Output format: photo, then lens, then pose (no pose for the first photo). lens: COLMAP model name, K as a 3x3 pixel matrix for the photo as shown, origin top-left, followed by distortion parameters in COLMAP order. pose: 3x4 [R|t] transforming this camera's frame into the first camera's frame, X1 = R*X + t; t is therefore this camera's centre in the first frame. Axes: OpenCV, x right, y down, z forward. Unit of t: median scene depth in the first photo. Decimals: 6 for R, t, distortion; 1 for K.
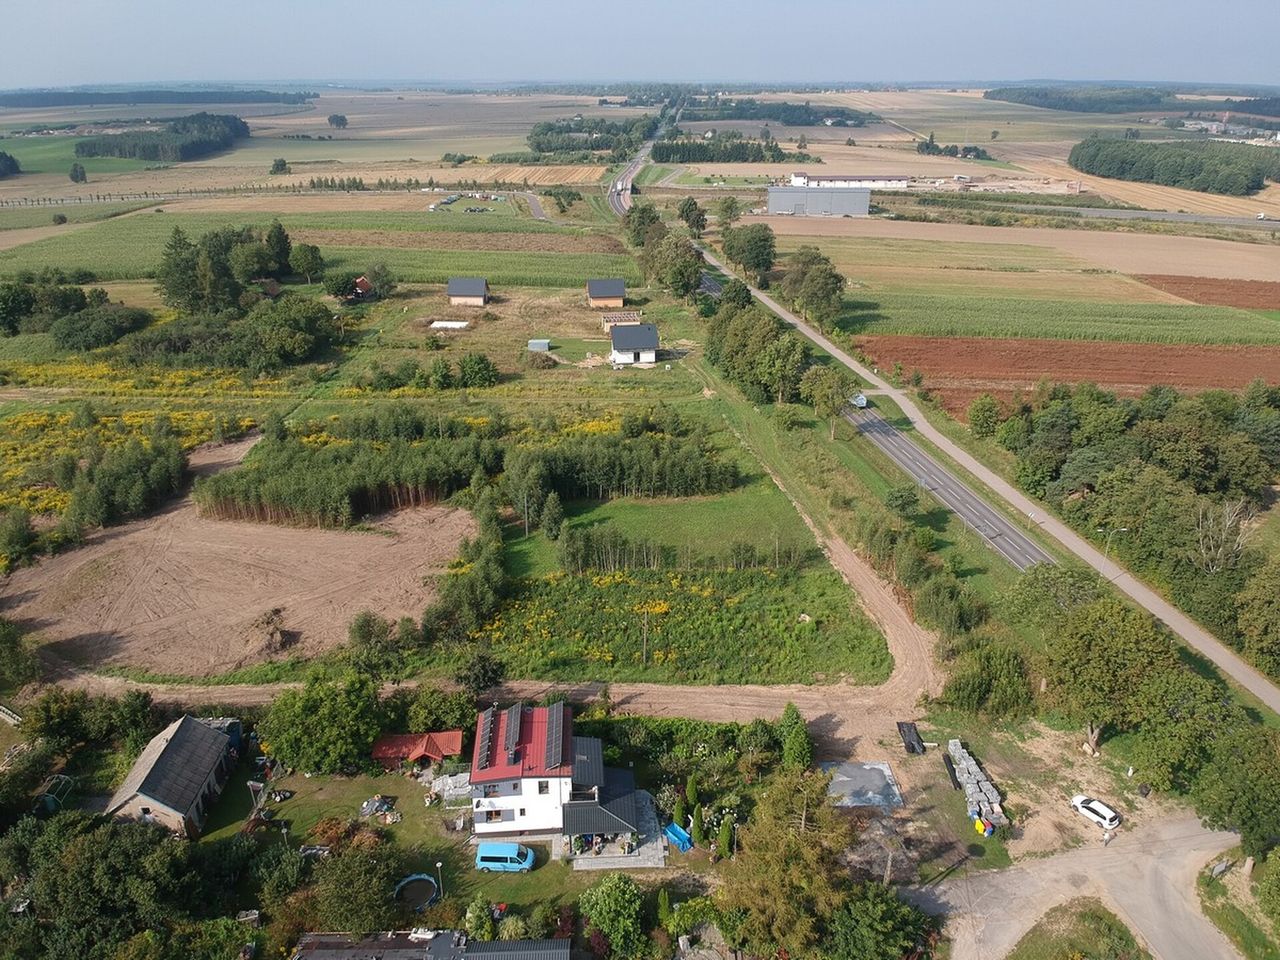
lens RADIAL K [[948.1, 0, 650.9], [0, 948.1, 469.8], [0, 0, 1]] dist [0.090948, -0.161063]
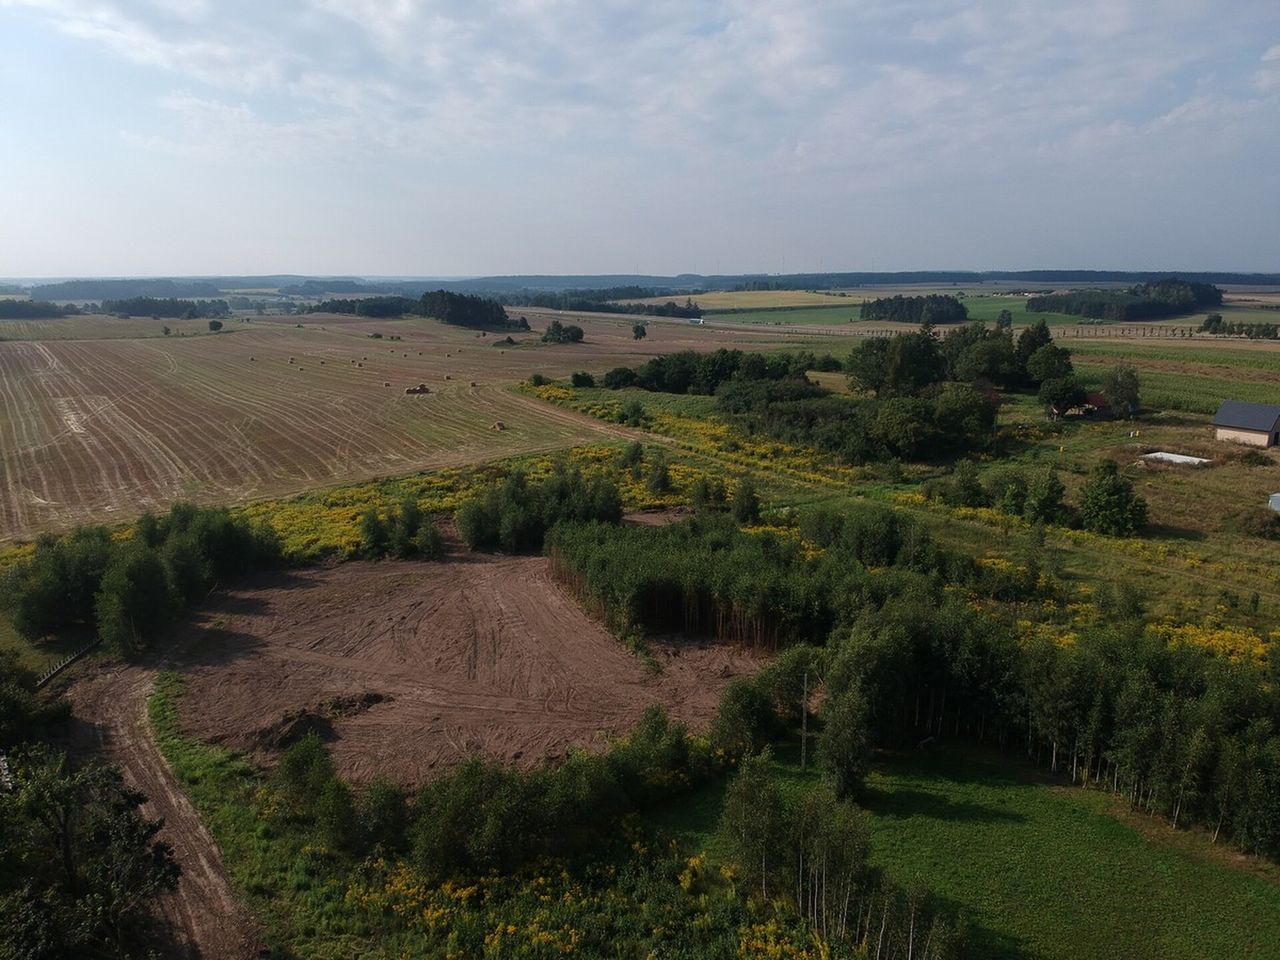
lens RADIAL K [[948.1, 0, 641.5], [0, 948.1, 453.0], [0, 0, 1]] dist [0.090948, -0.161063]
pose [[0.571561, 0.149265, -0.806869, 0.124108], [-0.309008, 0.950081, -0.043133, -0.021930], [0.760153, 0.273982, 0.589153, 0.432575]]
